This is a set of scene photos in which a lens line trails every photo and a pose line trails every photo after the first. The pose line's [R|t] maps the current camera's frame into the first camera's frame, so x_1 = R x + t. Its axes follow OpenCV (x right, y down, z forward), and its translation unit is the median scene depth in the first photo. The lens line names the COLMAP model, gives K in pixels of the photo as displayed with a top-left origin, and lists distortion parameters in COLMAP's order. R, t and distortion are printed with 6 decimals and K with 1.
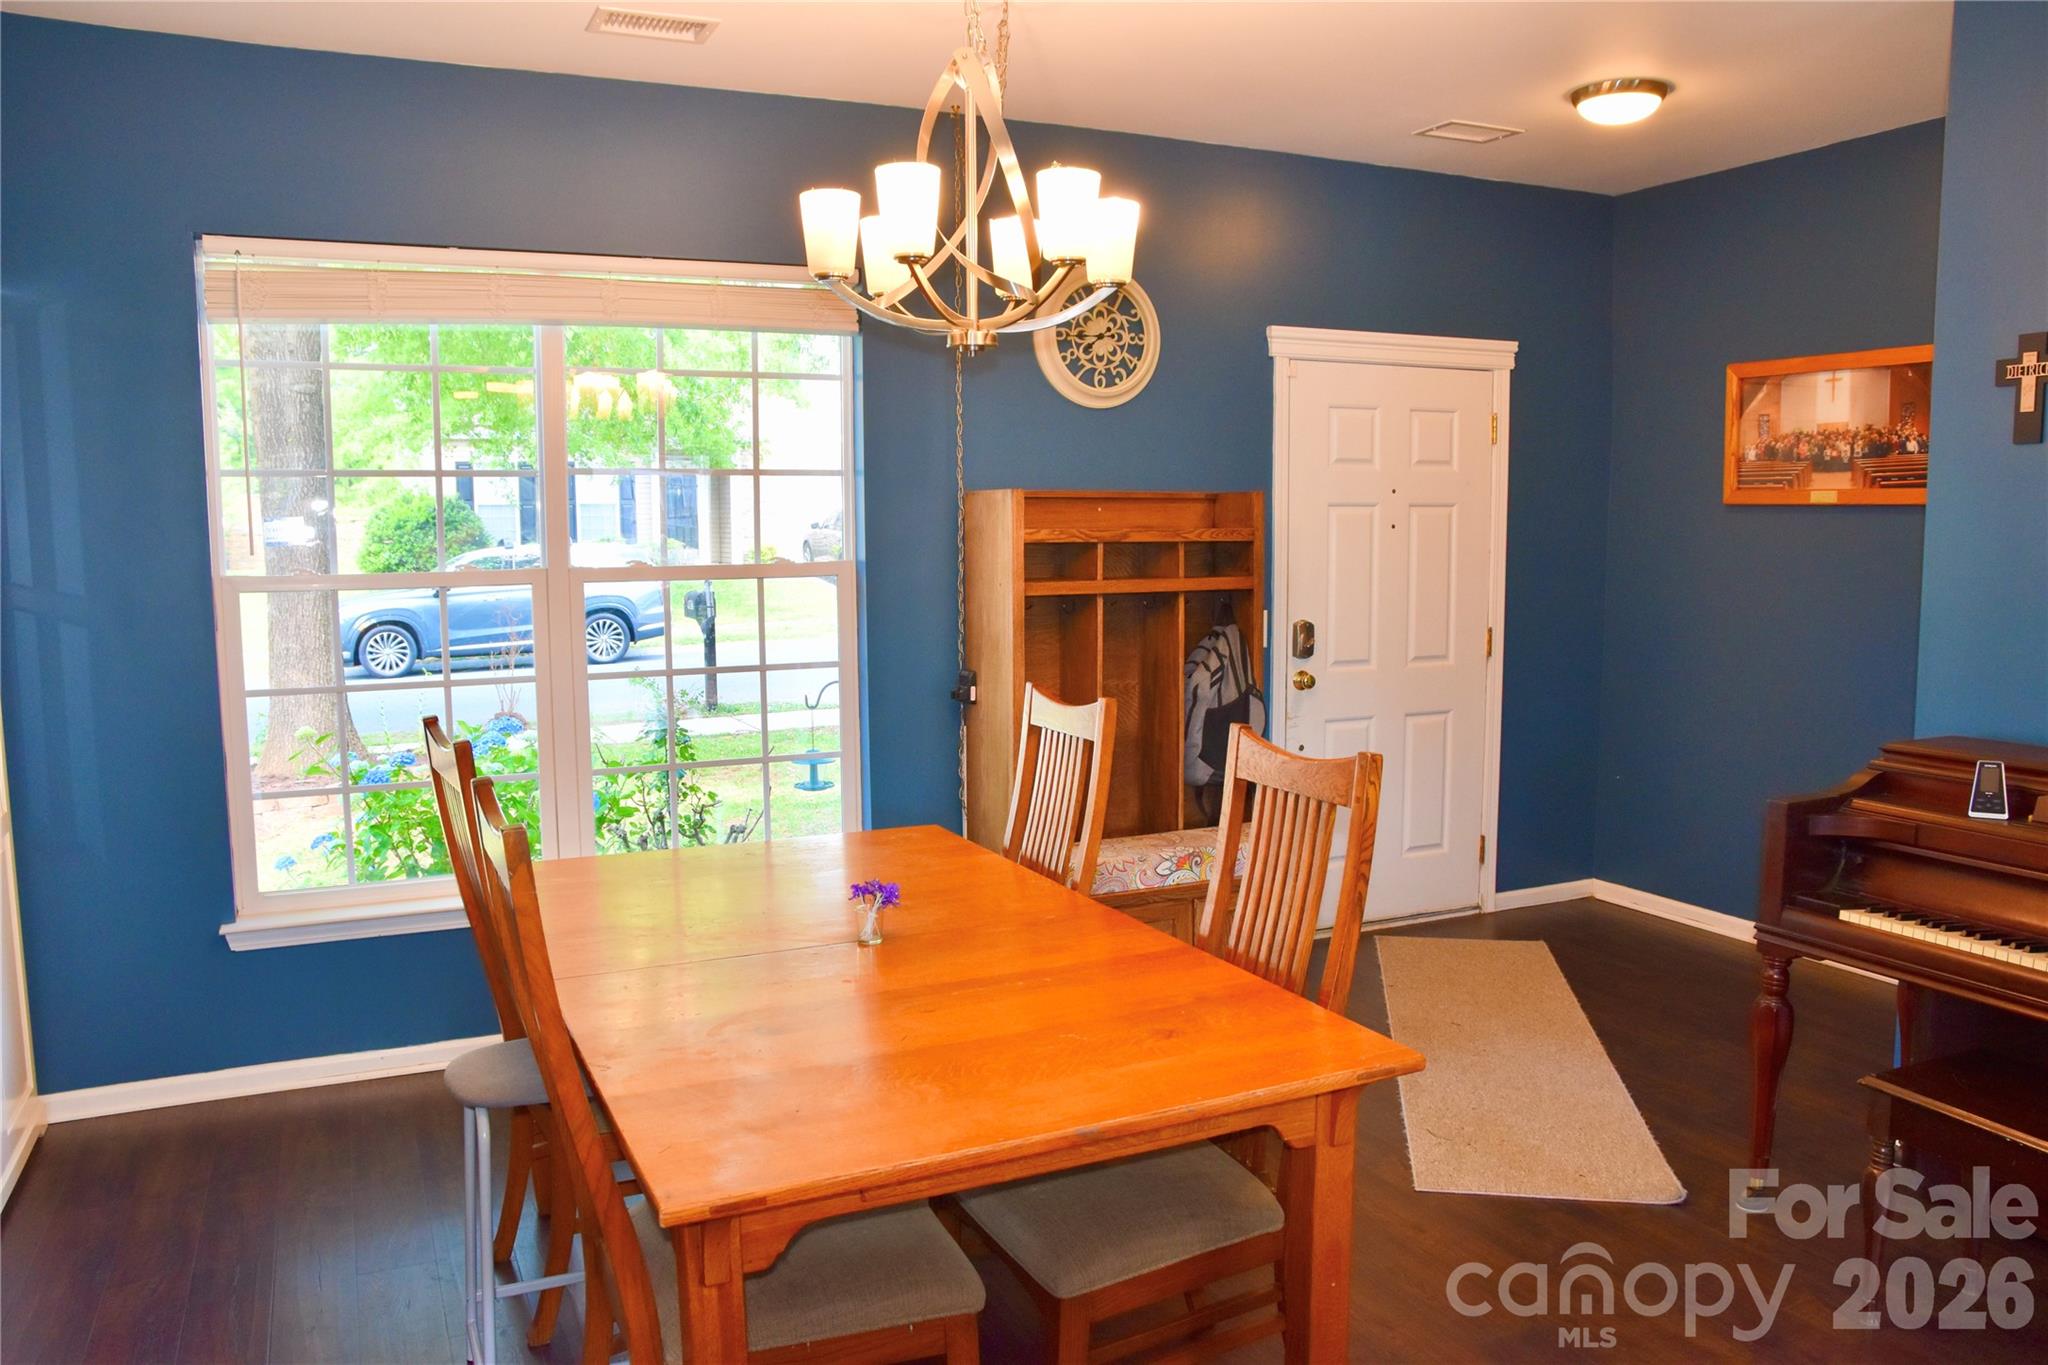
lens RADIAL K [[1520.1, 0, 1028.8], [0, 1520.1, 682.9], [0, 0, 1]] dist [-0.135409, 0.127035]
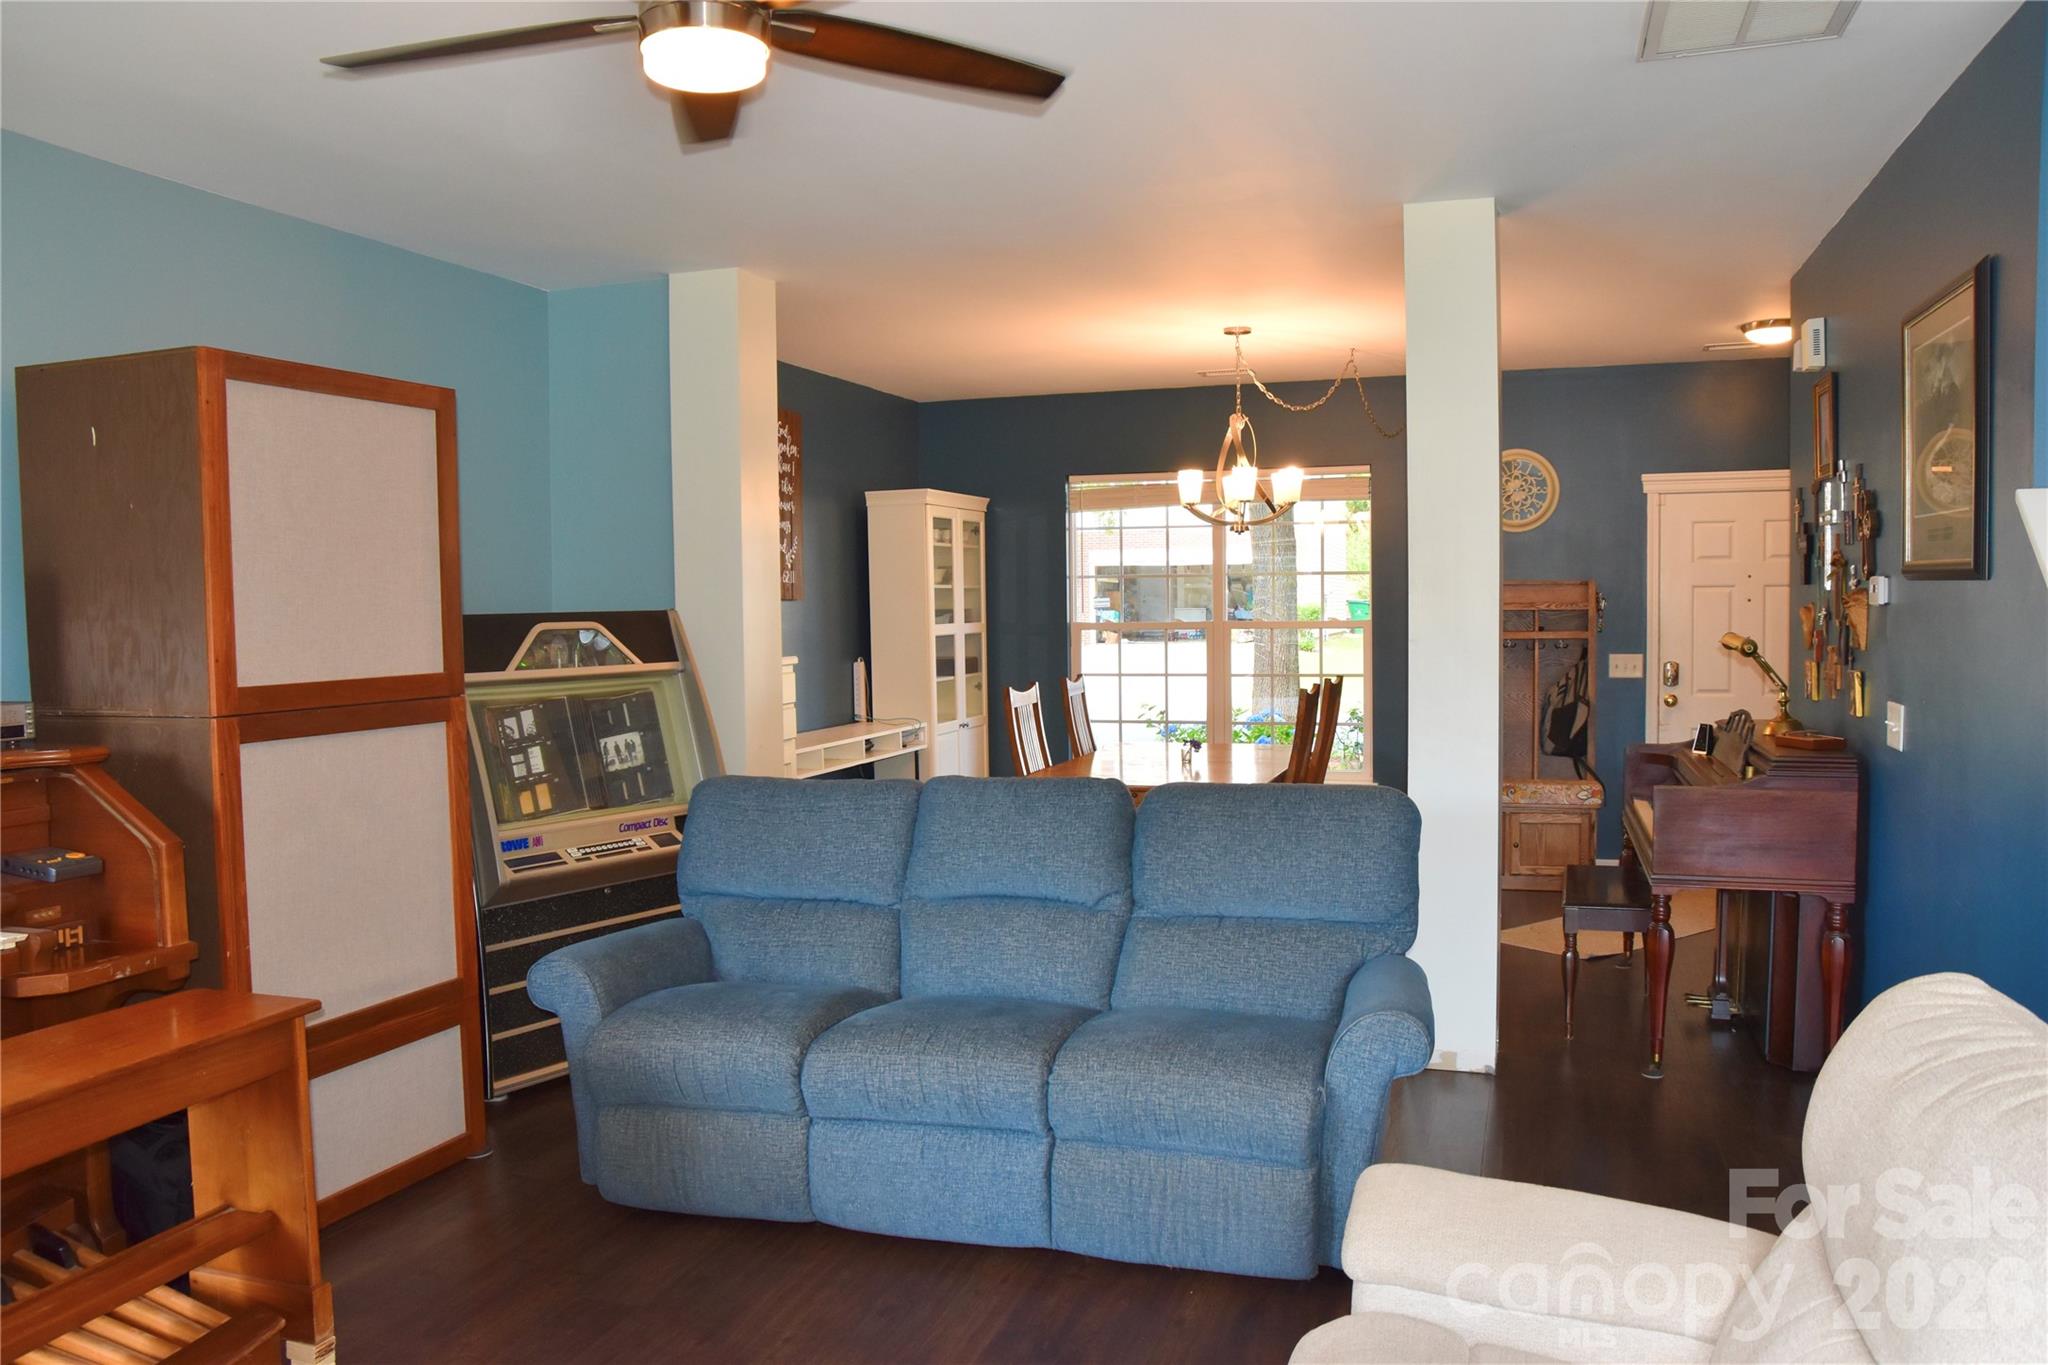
lens RADIAL K [[1520.1, 0, 1028.8], [0, 1520.1, 682.9], [0, 0, 1]] dist [-0.135409, 0.127035]
pose [[0.711793, 0.029488, -0.701771, 0.845565], [-0.068336, 0.997286, -0.027407, 0.072879], [0.699058, 0.067464, 0.711876, -0.581405]]
